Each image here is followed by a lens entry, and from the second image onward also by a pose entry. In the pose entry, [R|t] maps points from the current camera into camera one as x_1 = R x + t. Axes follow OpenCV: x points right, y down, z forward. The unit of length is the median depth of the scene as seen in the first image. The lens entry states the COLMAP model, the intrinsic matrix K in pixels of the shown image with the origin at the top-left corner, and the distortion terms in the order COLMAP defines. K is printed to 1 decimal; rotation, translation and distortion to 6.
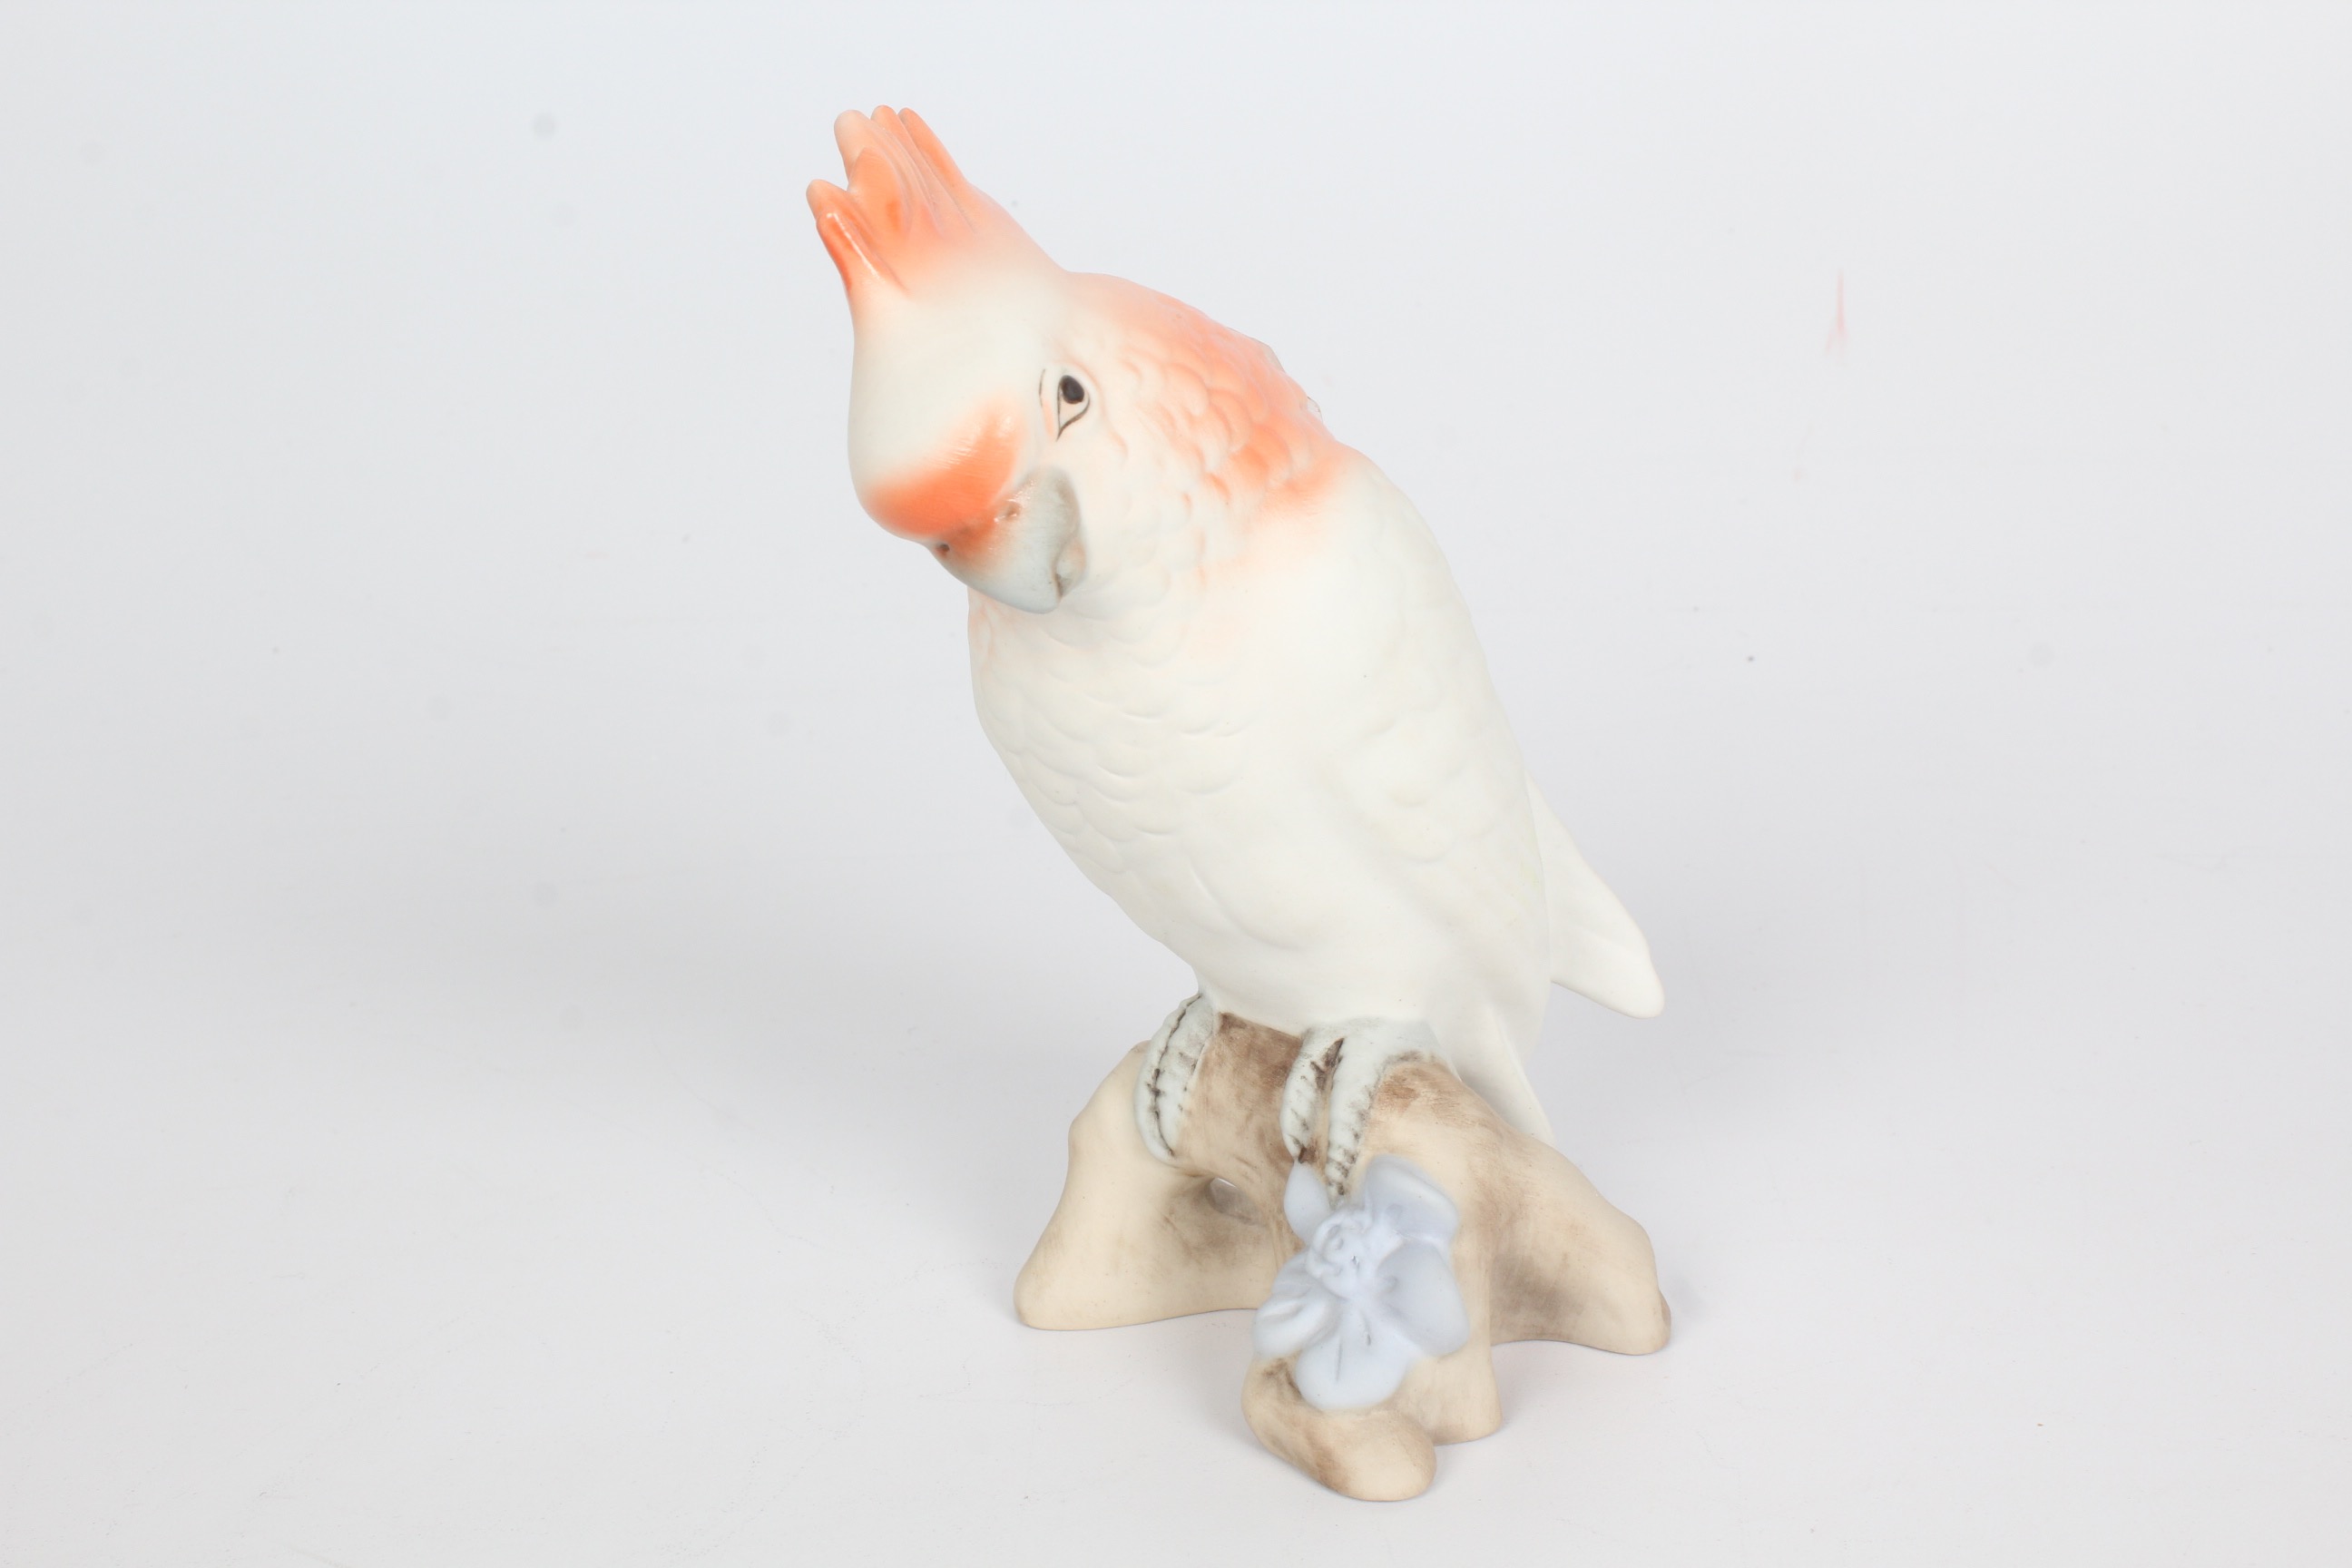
lens RADIAL K [[3998.5, 0, 1173.5], [0, 3998.5, 783.8], [0, 0, 1]] dist [0.004656, 0.000000]
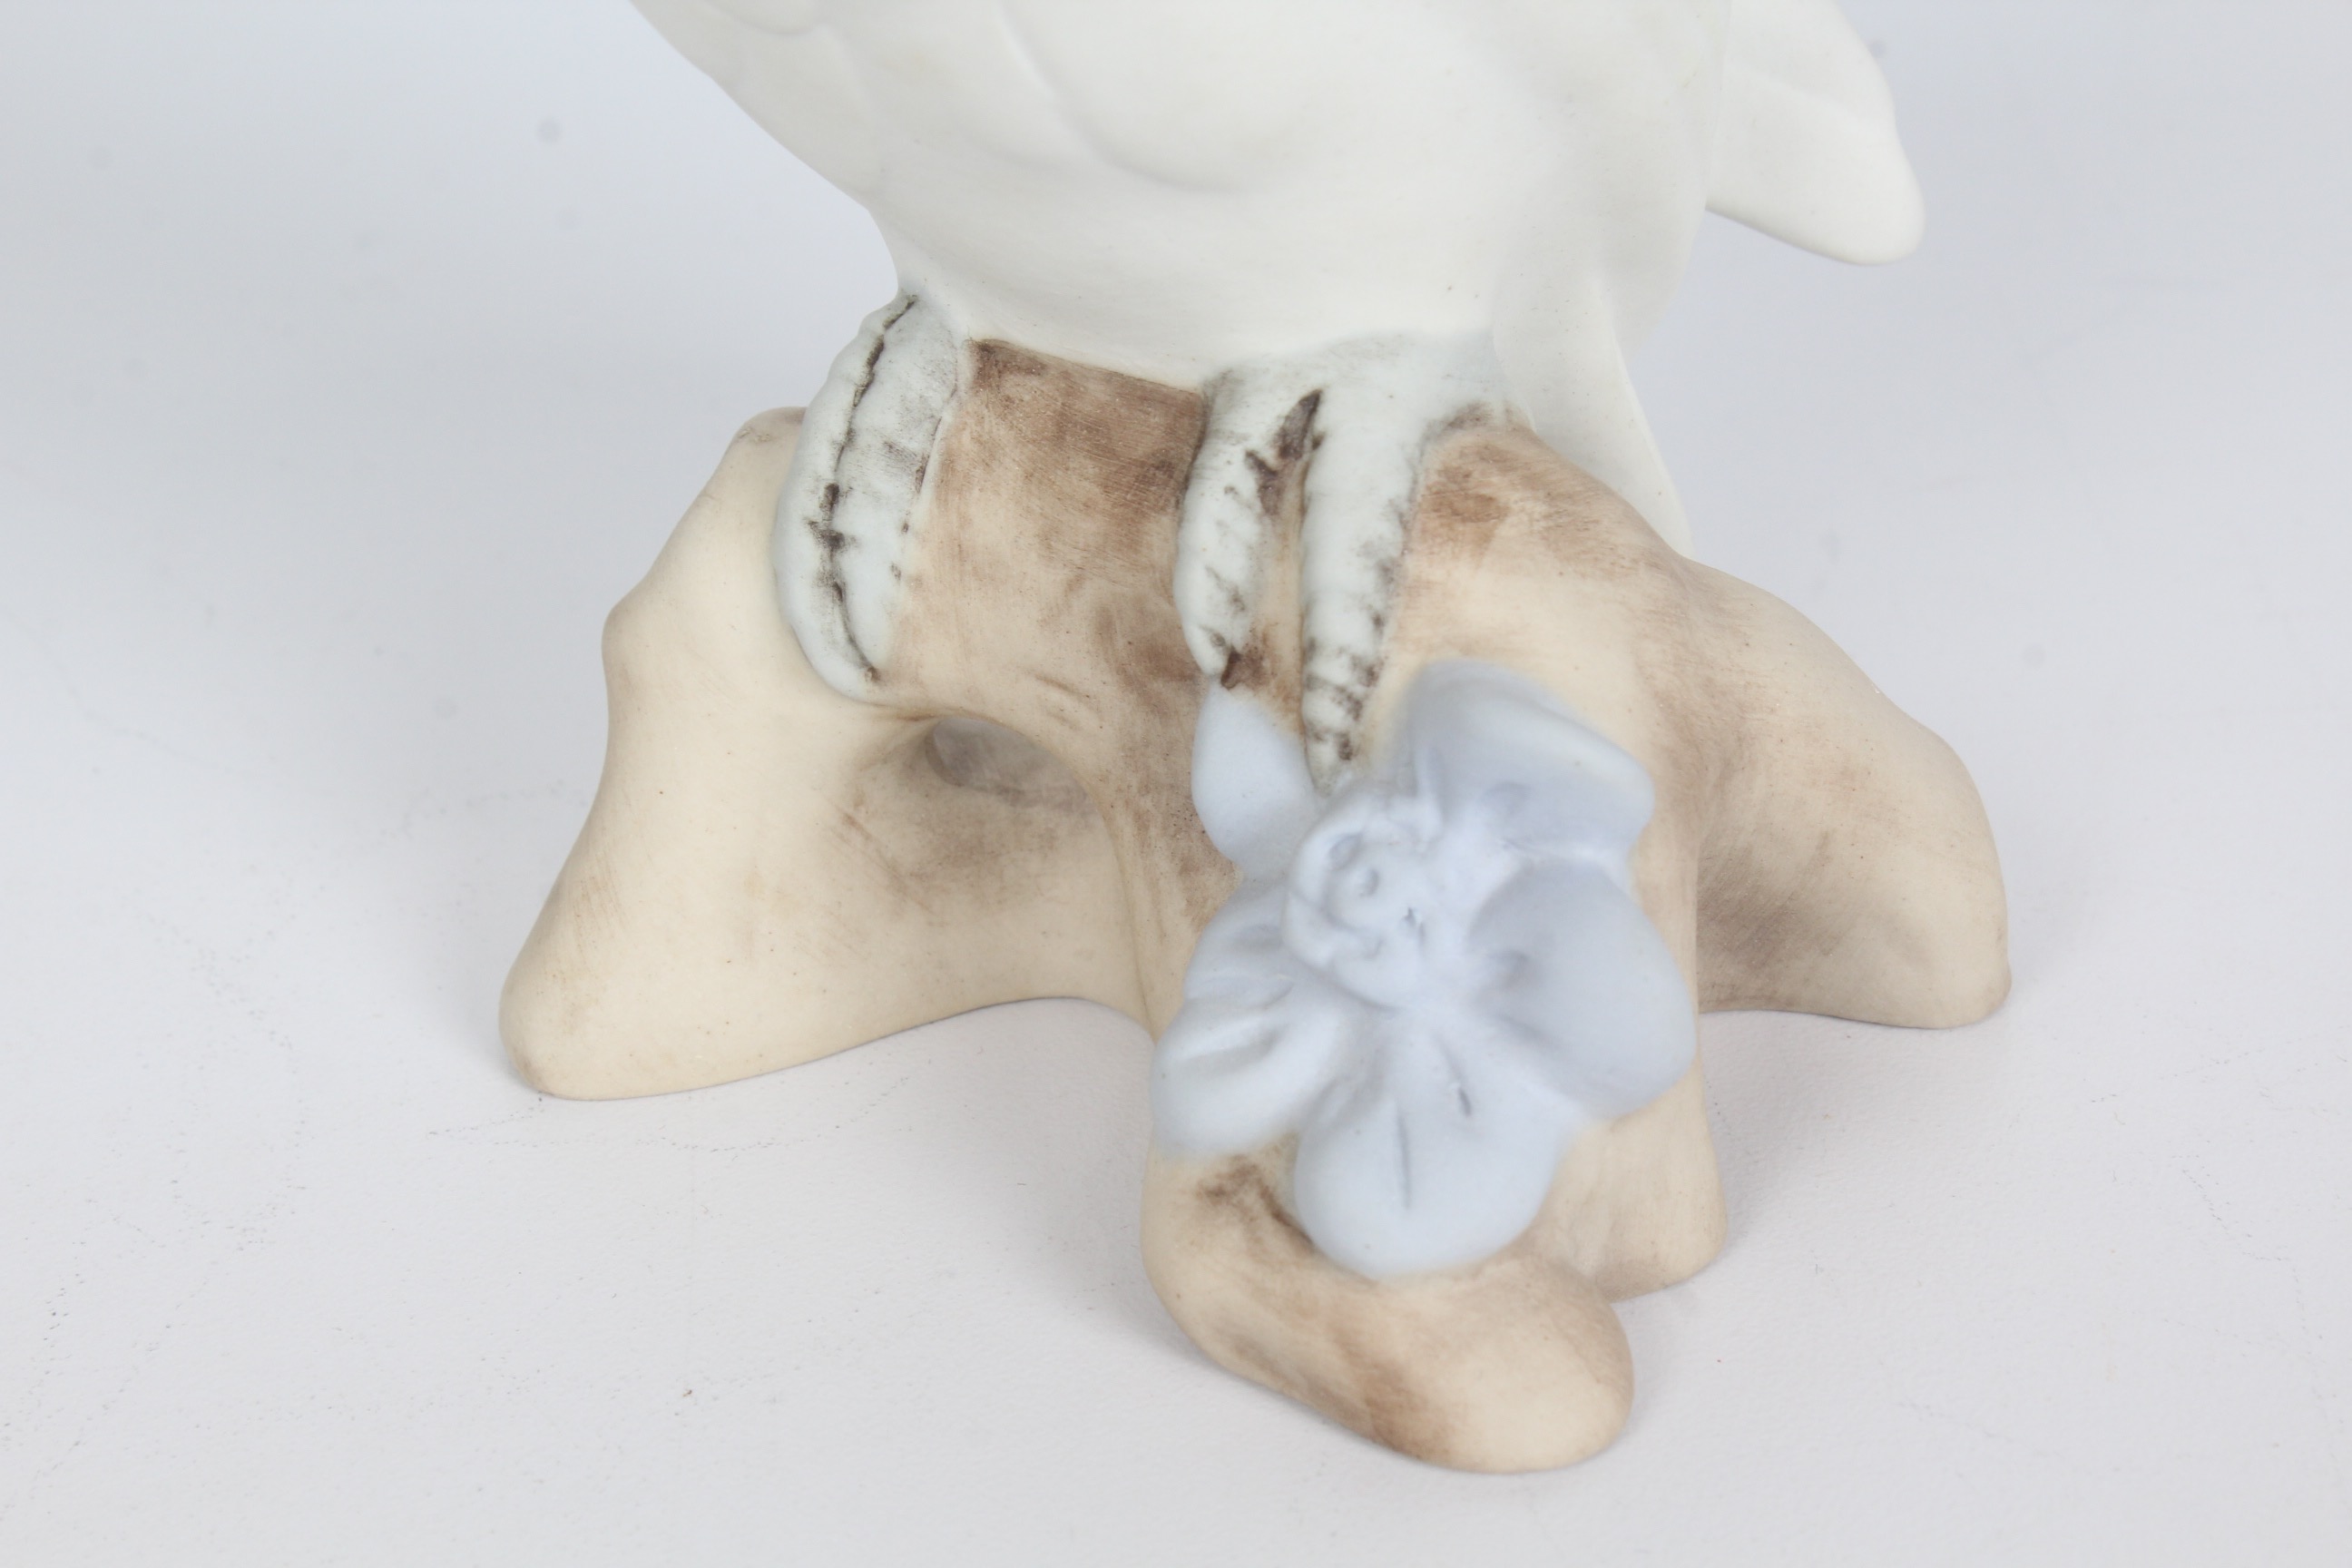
lens RADIAL K [[5329.4, 0, 1178.4], [0, 5329.4, 781.2], [0, 0, 1]] dist [-0.091552, 0.000000]
pose [[0.965388, -0.103042, 0.239601, -0.109169], [0.054216, 0.977864, 0.202095, -0.009728], [-0.255122, -0.182110, 0.949605, 0.464411]]
